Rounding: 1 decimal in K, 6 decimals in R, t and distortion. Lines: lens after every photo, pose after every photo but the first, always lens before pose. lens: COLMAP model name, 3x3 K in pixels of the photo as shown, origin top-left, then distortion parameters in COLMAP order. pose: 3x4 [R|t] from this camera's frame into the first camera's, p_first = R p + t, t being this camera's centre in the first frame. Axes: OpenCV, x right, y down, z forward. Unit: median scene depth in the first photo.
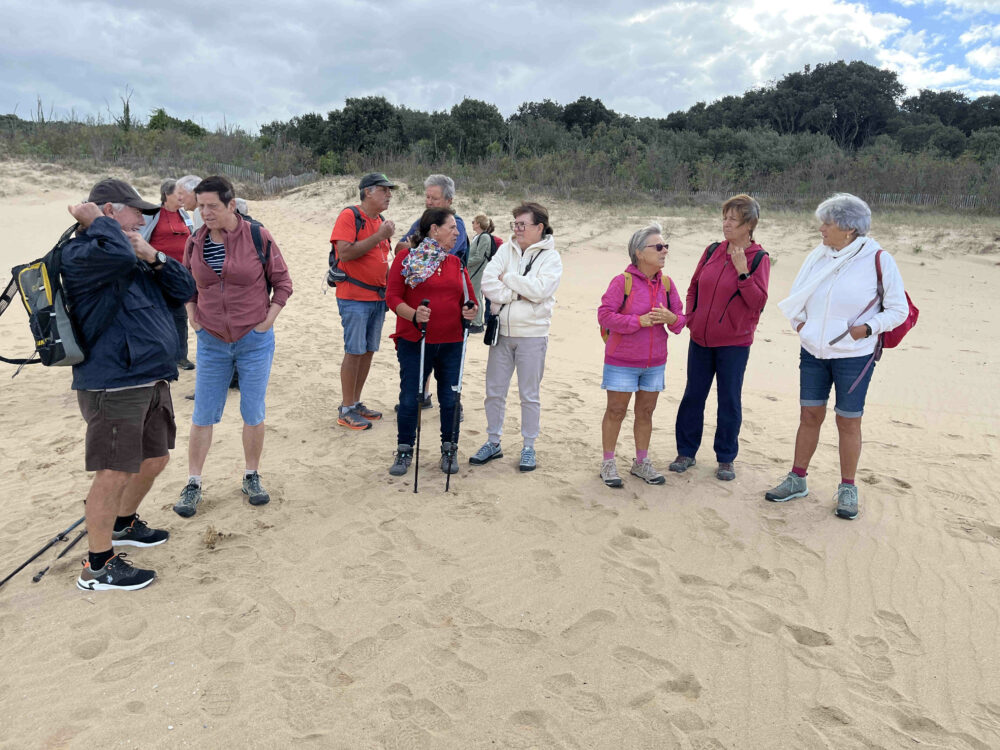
lens RADIAL K [[737.9, 0, 484.8], [0, 737.9, 361.2], [0, 0, 1]] dist [0.056760, -0.071873]
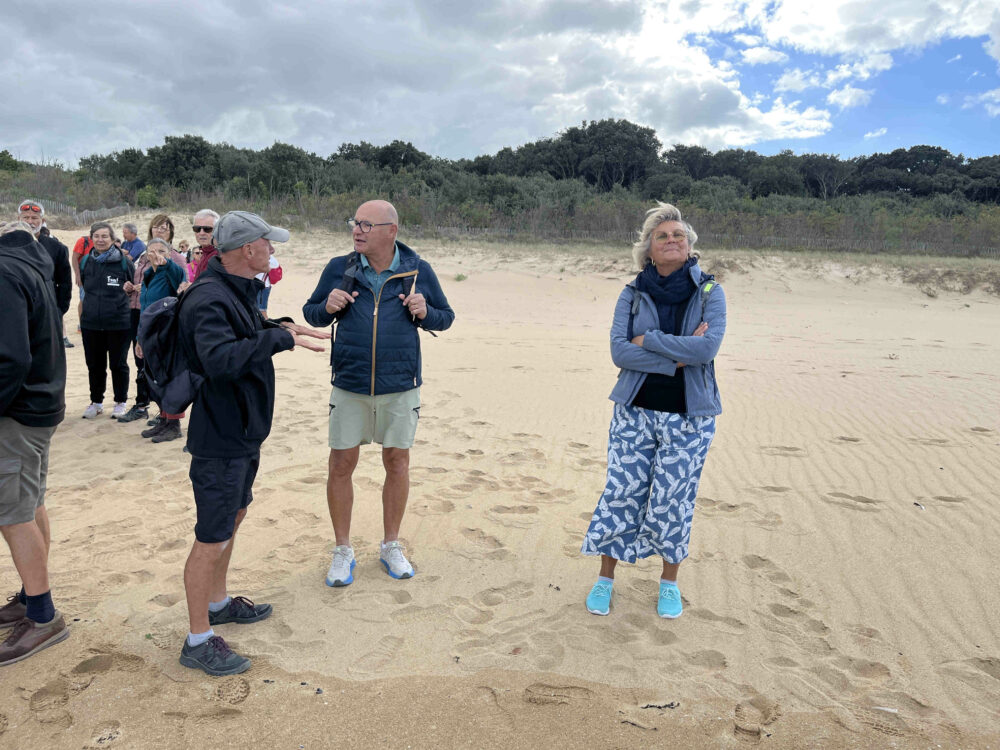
lens RADIAL K [[746.0, 0, 499.4], [0, 746.0, 360.7], [0, 0, 1]] dist [0.050896, -0.071769]
pose [[0.979008, -0.027306, 0.201983, 0.051407], [0.035953, 0.998582, -0.039263, 0.027446], [-0.200624, 0.045700, 0.978602, -0.131761]]
